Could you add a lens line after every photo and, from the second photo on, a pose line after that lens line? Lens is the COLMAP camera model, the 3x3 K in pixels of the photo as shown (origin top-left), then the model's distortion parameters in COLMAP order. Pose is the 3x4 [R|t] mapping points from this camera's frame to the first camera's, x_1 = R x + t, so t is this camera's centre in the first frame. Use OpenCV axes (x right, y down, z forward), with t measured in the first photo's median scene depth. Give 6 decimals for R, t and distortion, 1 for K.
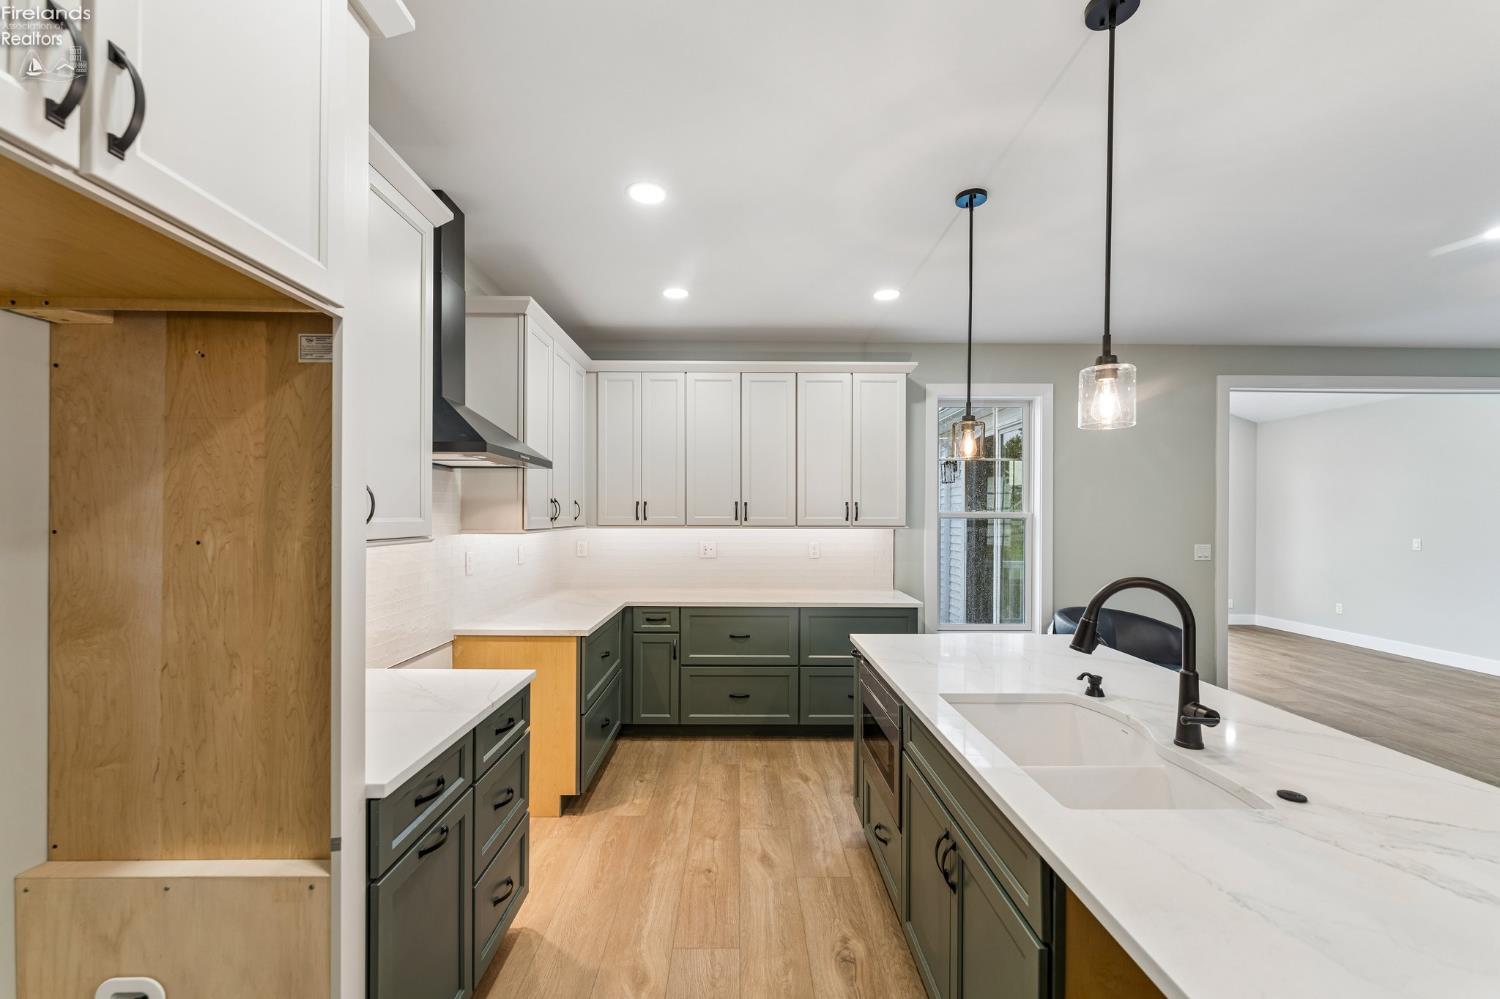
lens RADIAL K [[604.2, 0, 749.4], [0, 604.2, 507.9], [0, 0, 1]] dist [0.000424, 0.000014]
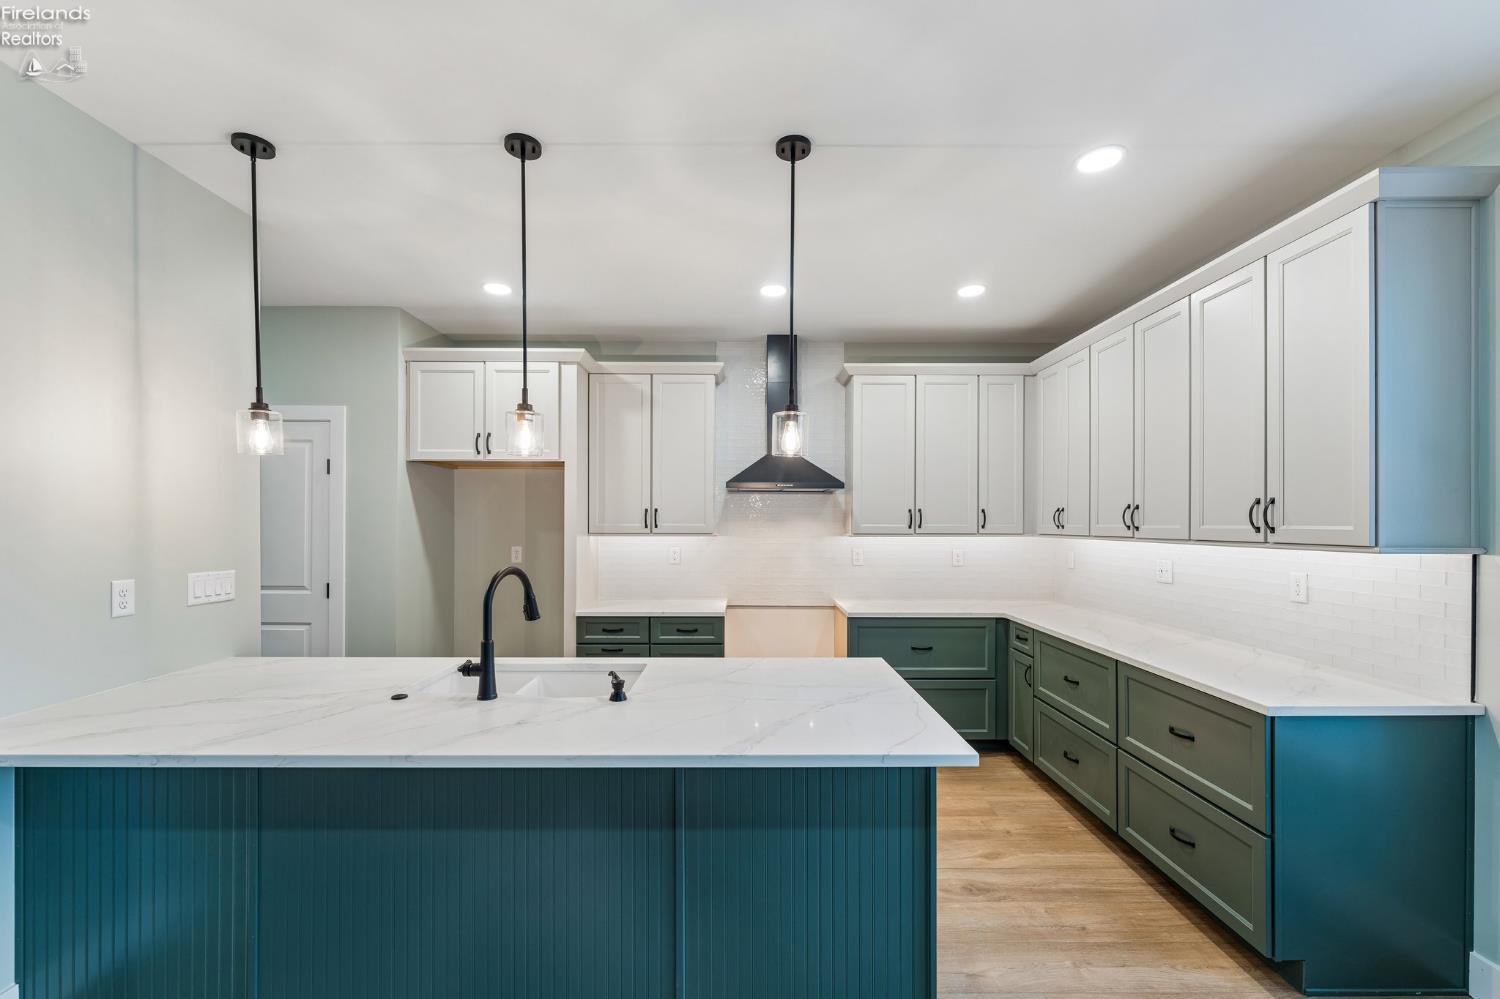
lens RADIAL K [[617.5, 0, 742.2], [0, 617.5, 524.6], [0, 0, 1]] dist [-0.000355, -0.000028]
pose [[-0.011379, 0.002367, -0.999932, 0.851900], [0.008137, 0.999964, 0.002275, 0.010937], [0.999902, -0.008111, -0.011398, 0.653359]]
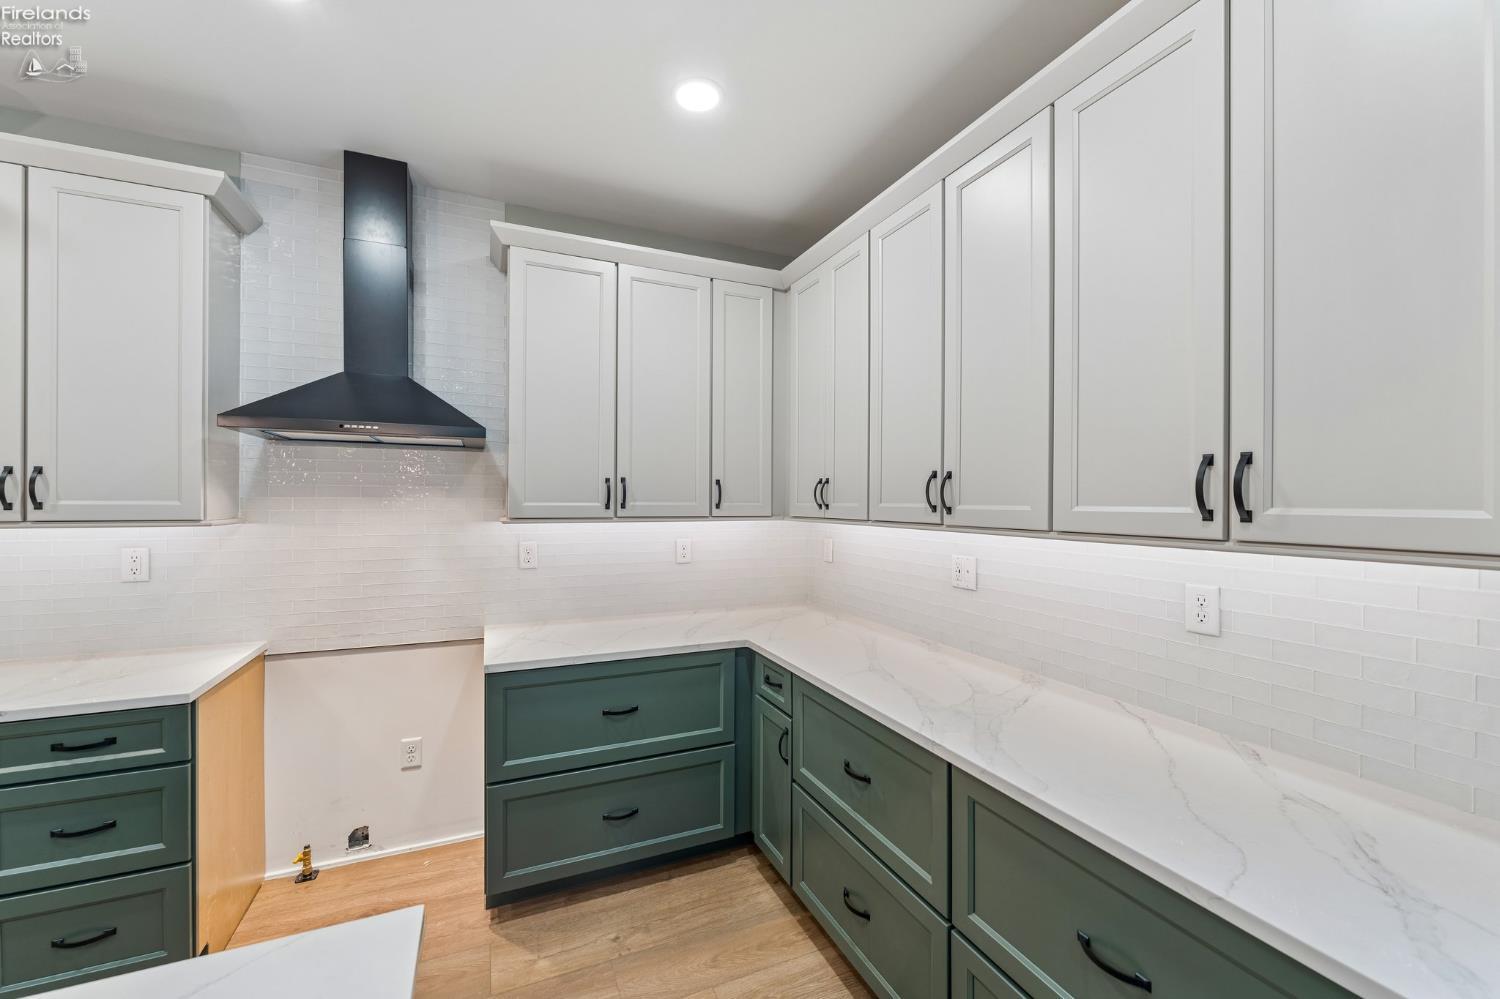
lens RADIAL K [[598.7, 0, 747.8], [0, 598.7, 500.3], [0, 0, 1]] dist [-0.001646, -0.000105]
pose [[0.391964, 0.000075, -0.919981, 0.395100], [0.004704, 0.999987, 0.002085, 0.012525], [0.919969, -0.005145, 0.391958, 0.831905]]
